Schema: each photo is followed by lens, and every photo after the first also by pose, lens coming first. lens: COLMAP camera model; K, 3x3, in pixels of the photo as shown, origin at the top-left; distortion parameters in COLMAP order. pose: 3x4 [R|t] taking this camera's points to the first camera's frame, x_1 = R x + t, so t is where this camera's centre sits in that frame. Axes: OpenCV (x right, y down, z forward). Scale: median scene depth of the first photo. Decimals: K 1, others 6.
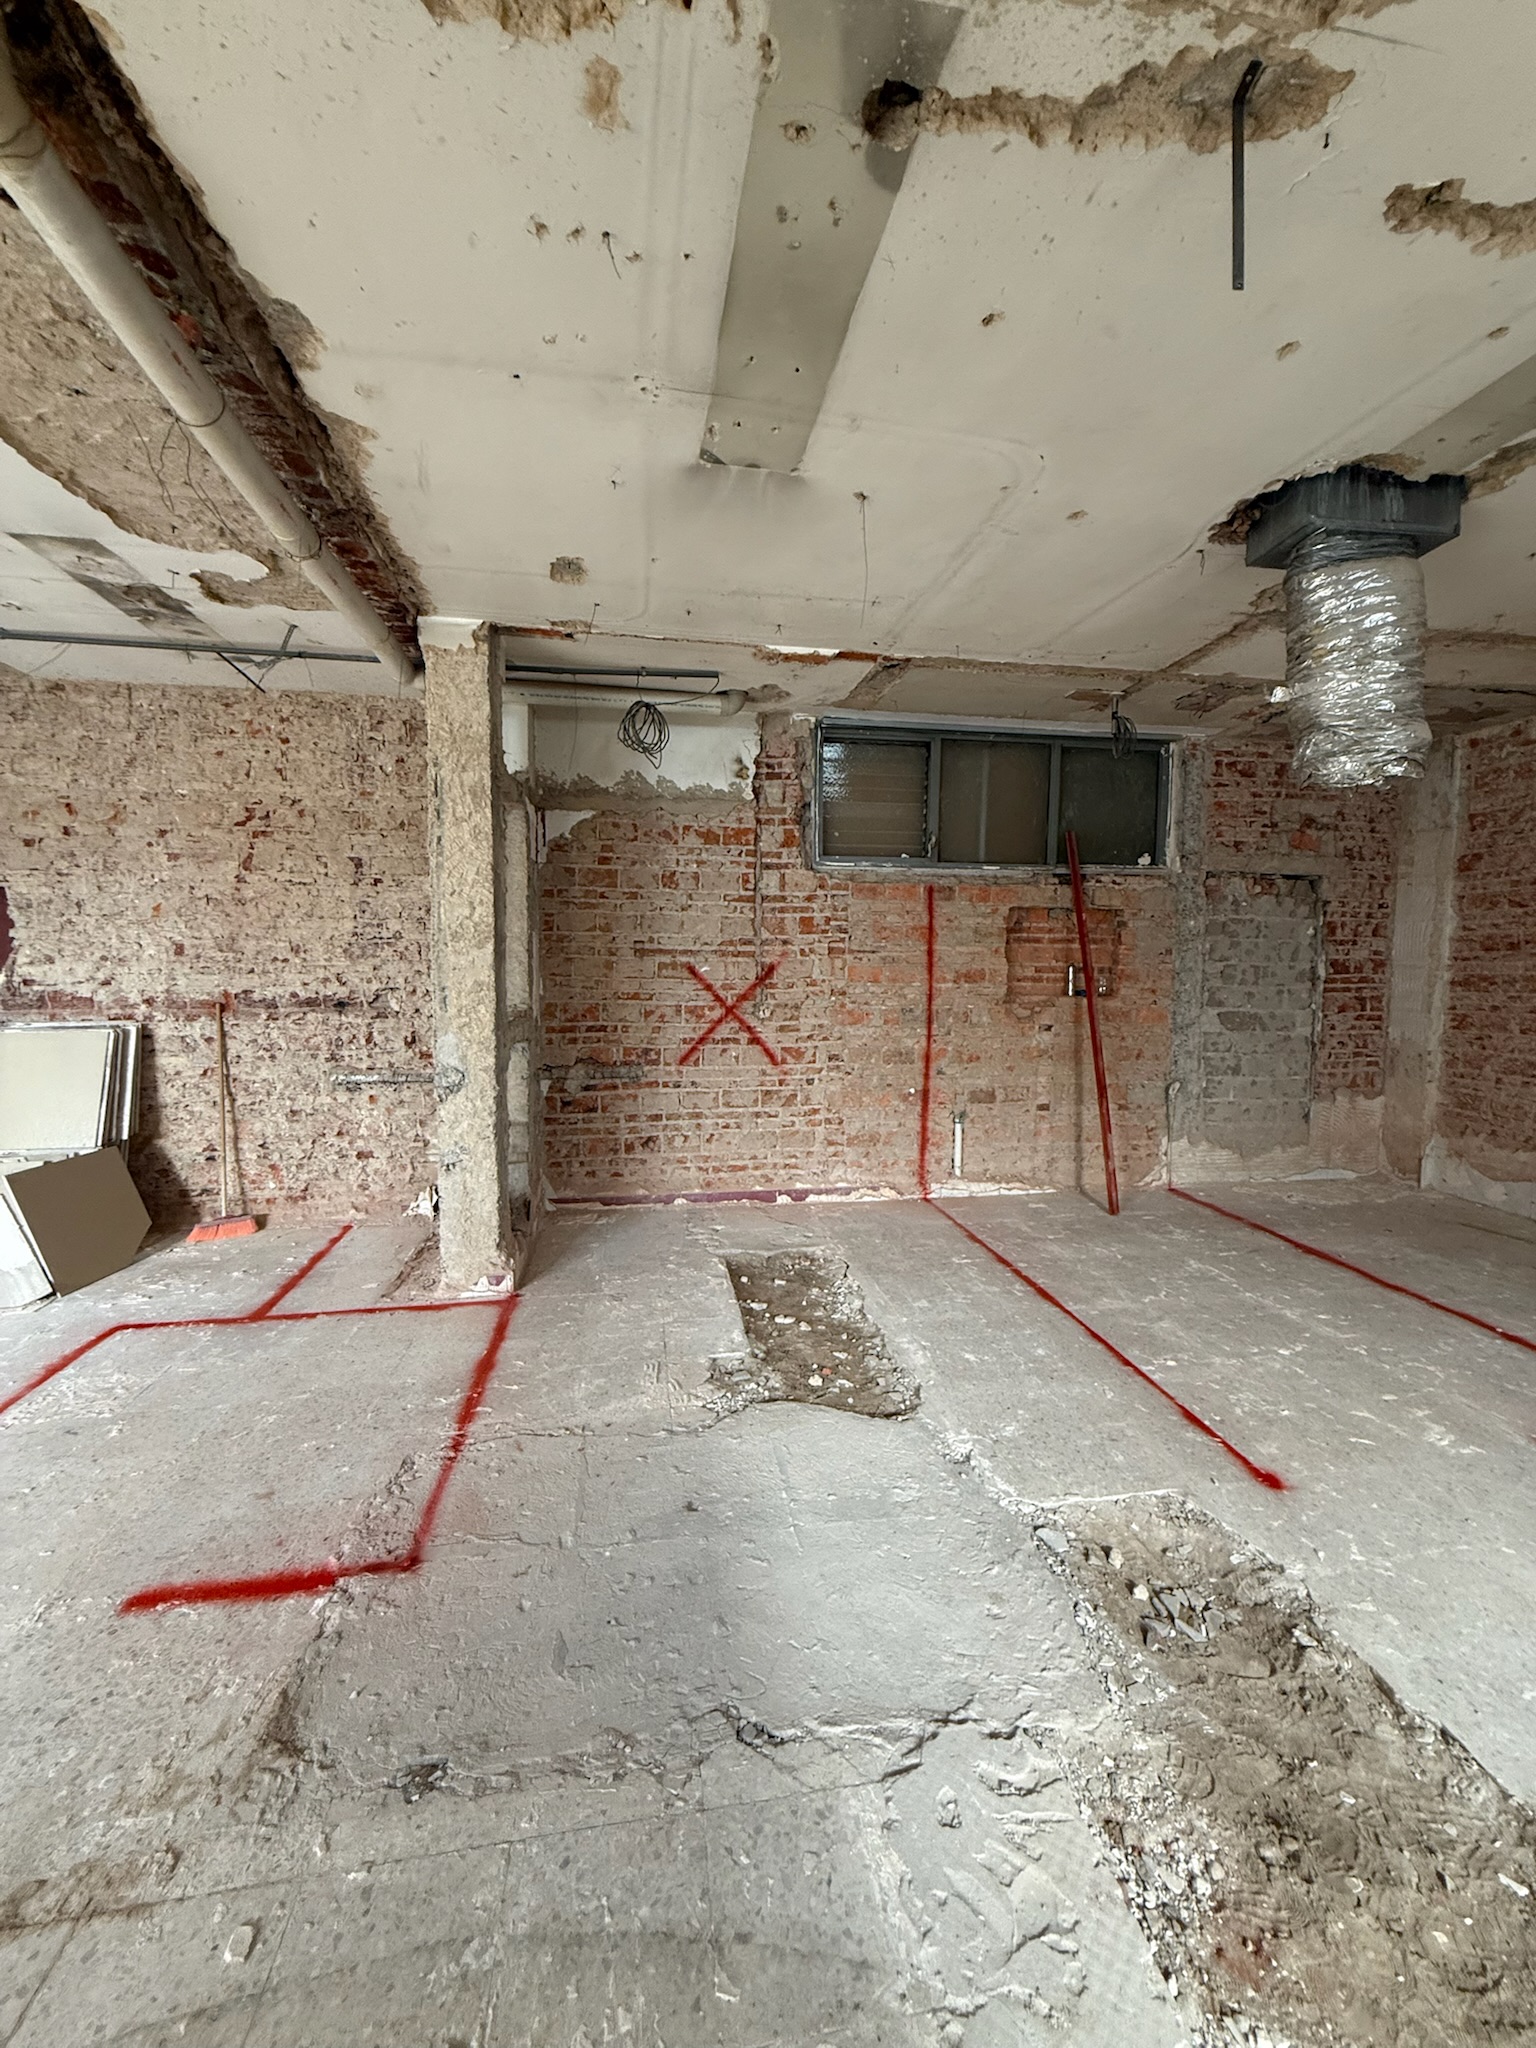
lens RADIAL K [[814.8, 0, 773.5], [0, 814.8, 1017.5], [0, 0, 1]] dist [0.000446, -0.000222]
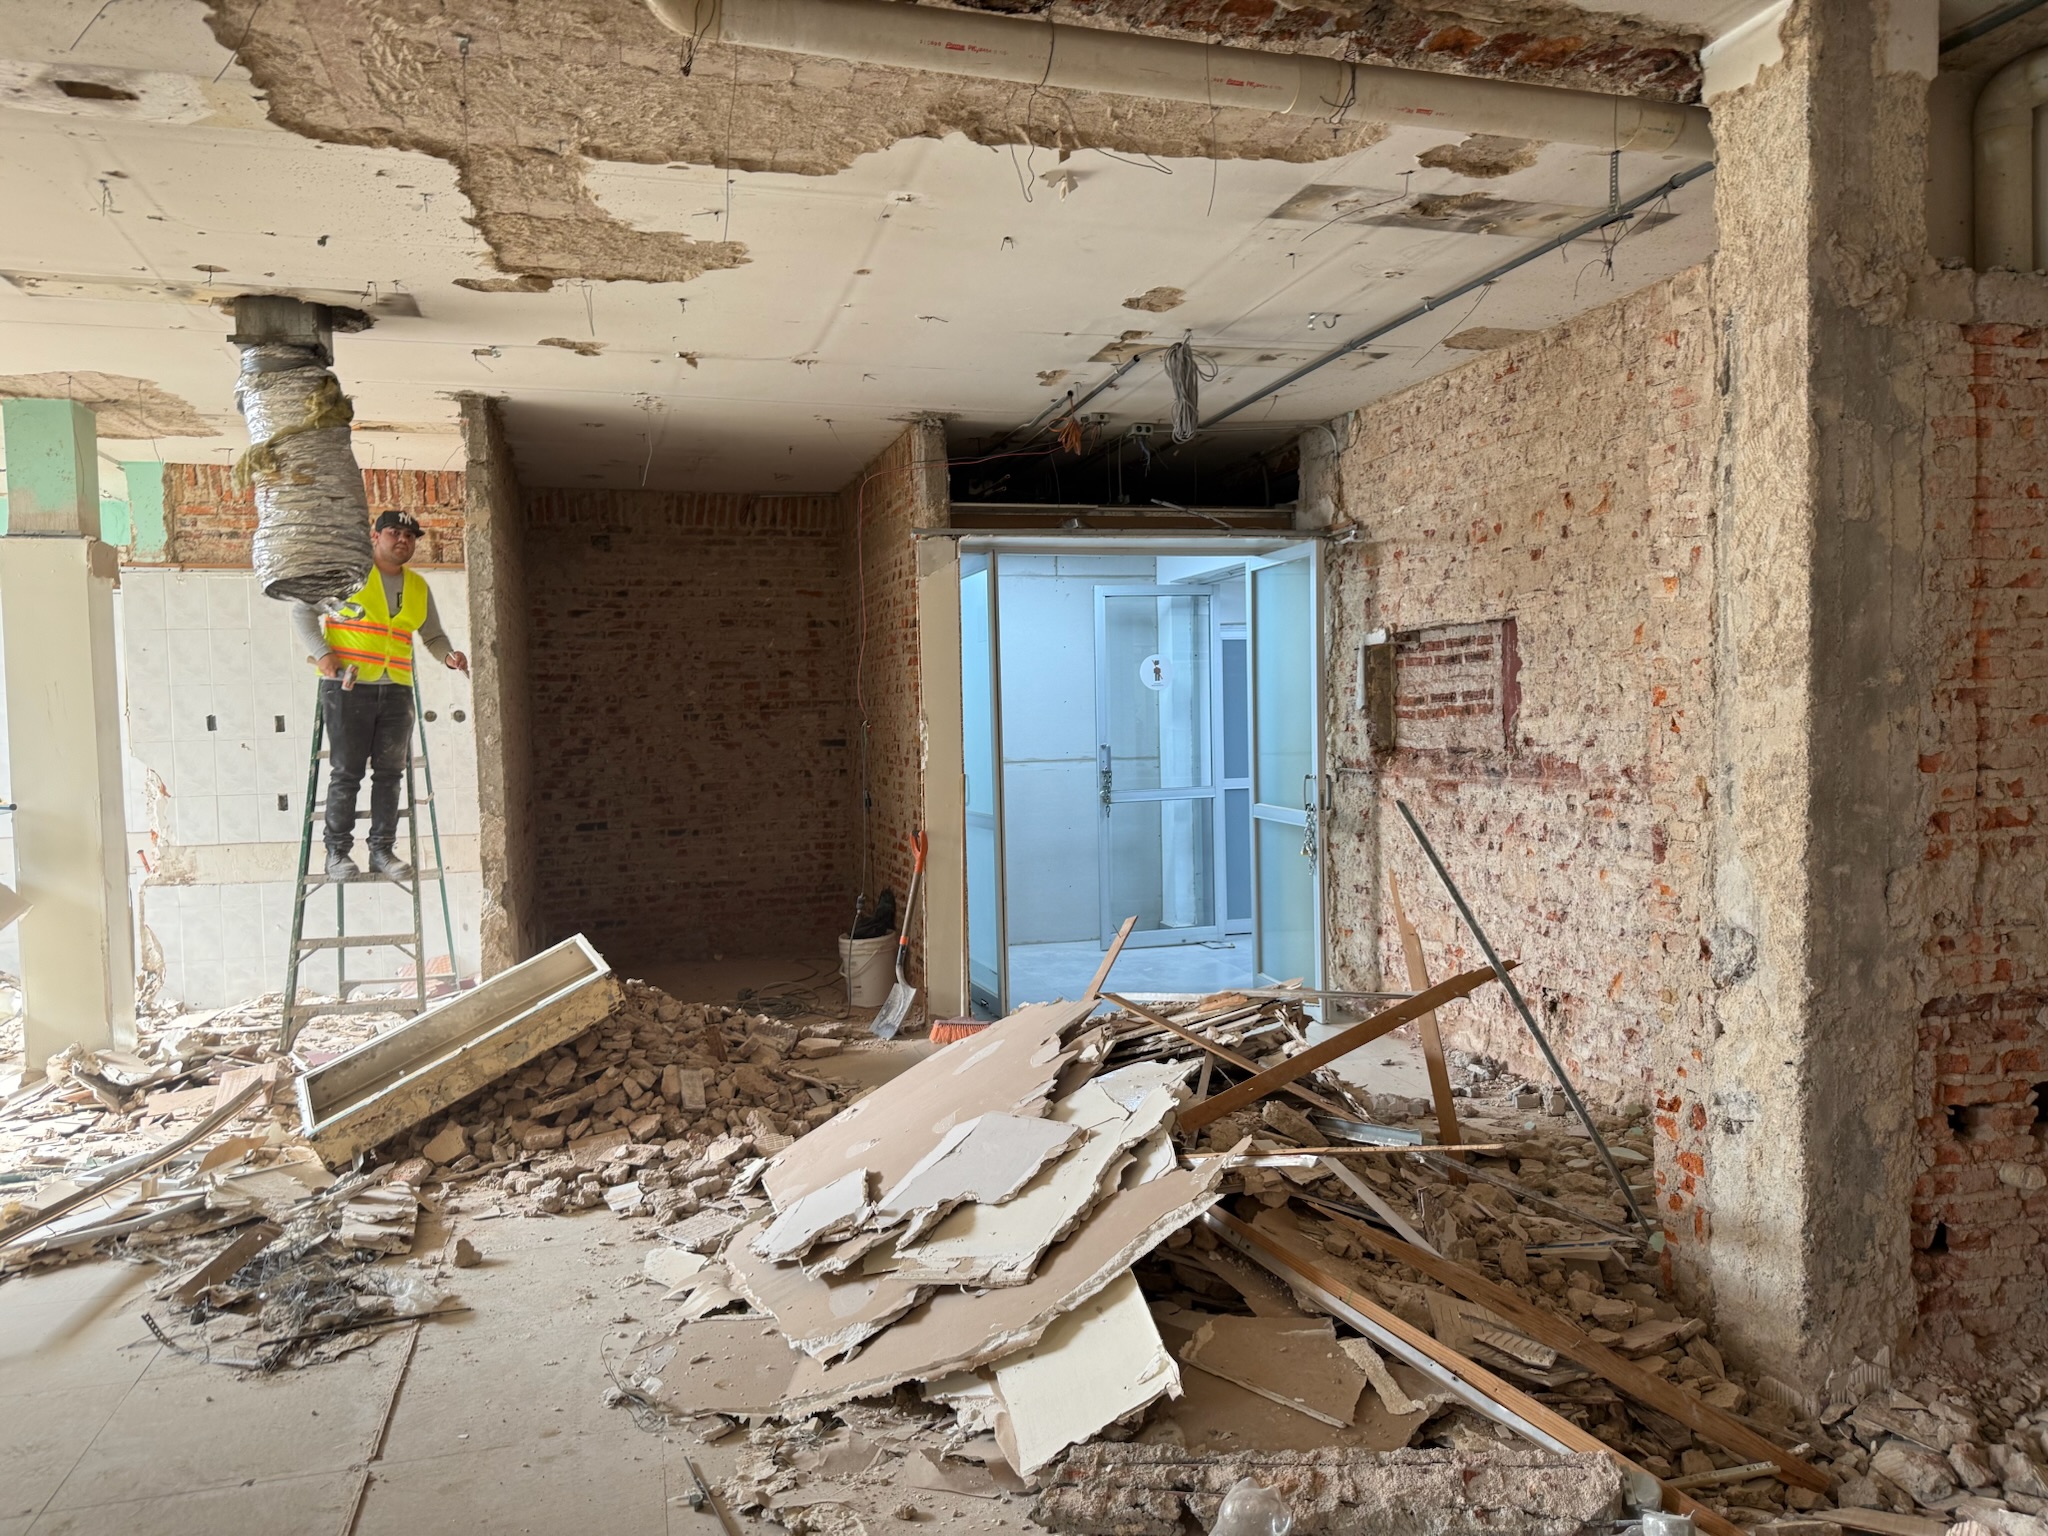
lens RADIAL K [[1461.6, 0, 1024.0], [0, 1461.6, 768.0], [0, 0, 1]] dist [0.017937, 0.000327]
pose [[0.118998, 0.031468, -0.992396, 0.432020], [-0.048994, 0.998466, 0.025786, -0.036787], [0.991685, 0.045553, 0.120358, 0.452381]]
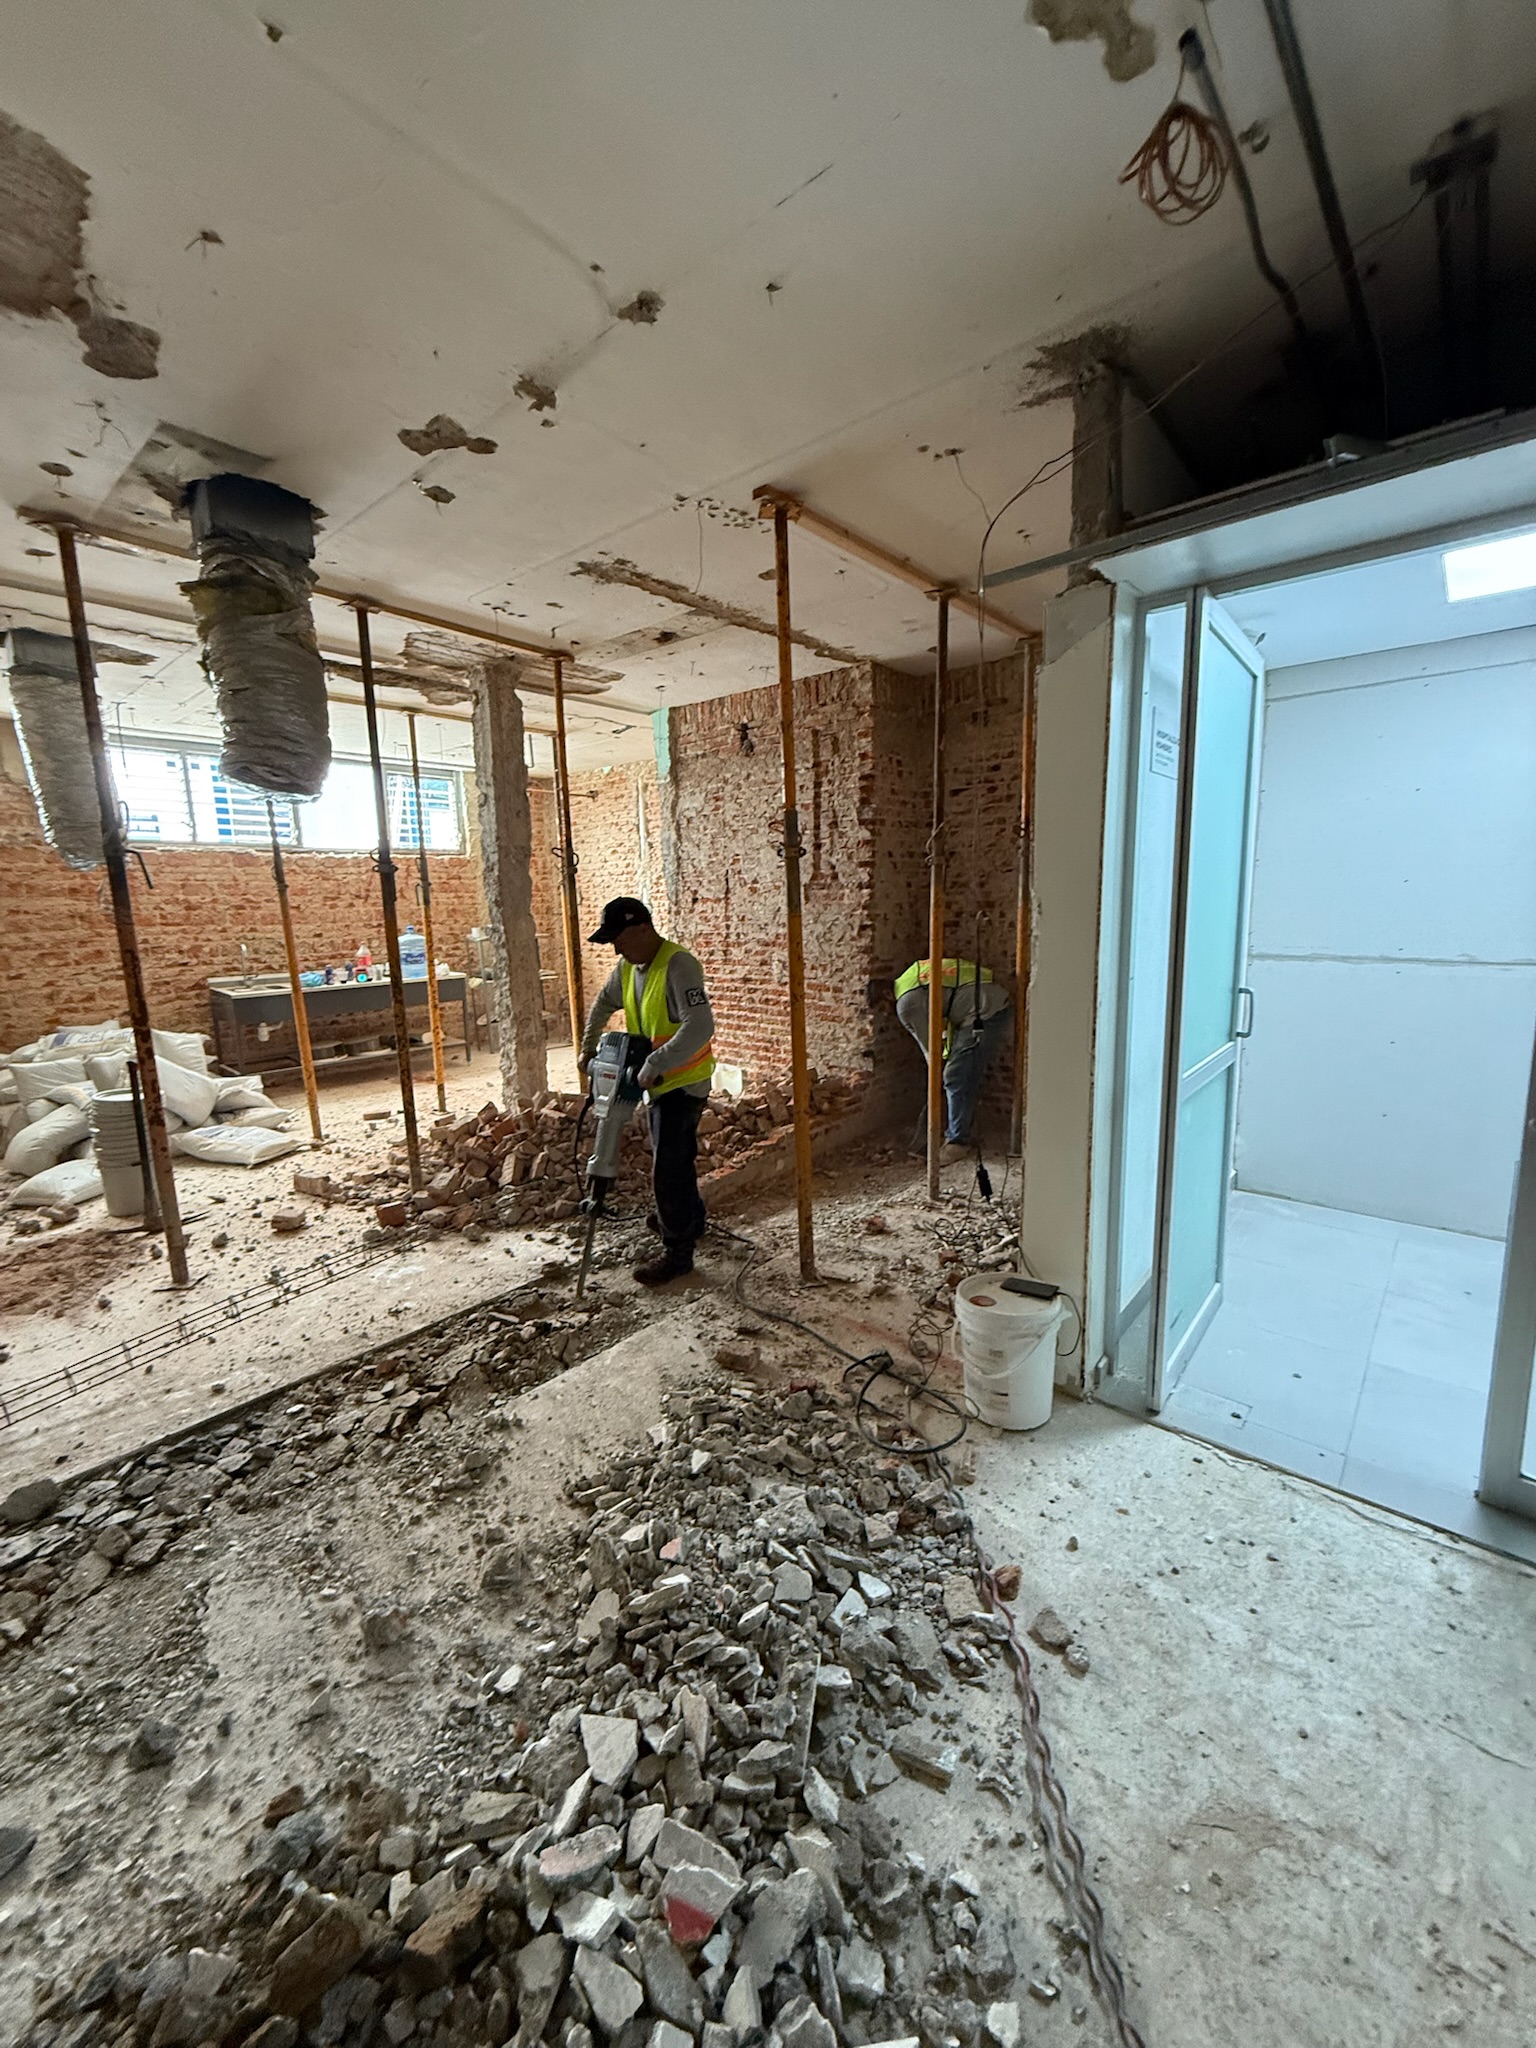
lens RADIAL K [[814.8, 0, 773.5], [0, 814.8, 1017.5], [0, 0, 1]] dist [0.000446, -0.000222]
pose [[-0.760169, 0.109335, -0.640459, -0.863359], [-0.027127, 0.979539, 0.199417, -0.082738], [0.649158, 0.168965, -0.741650, 0.912799]]
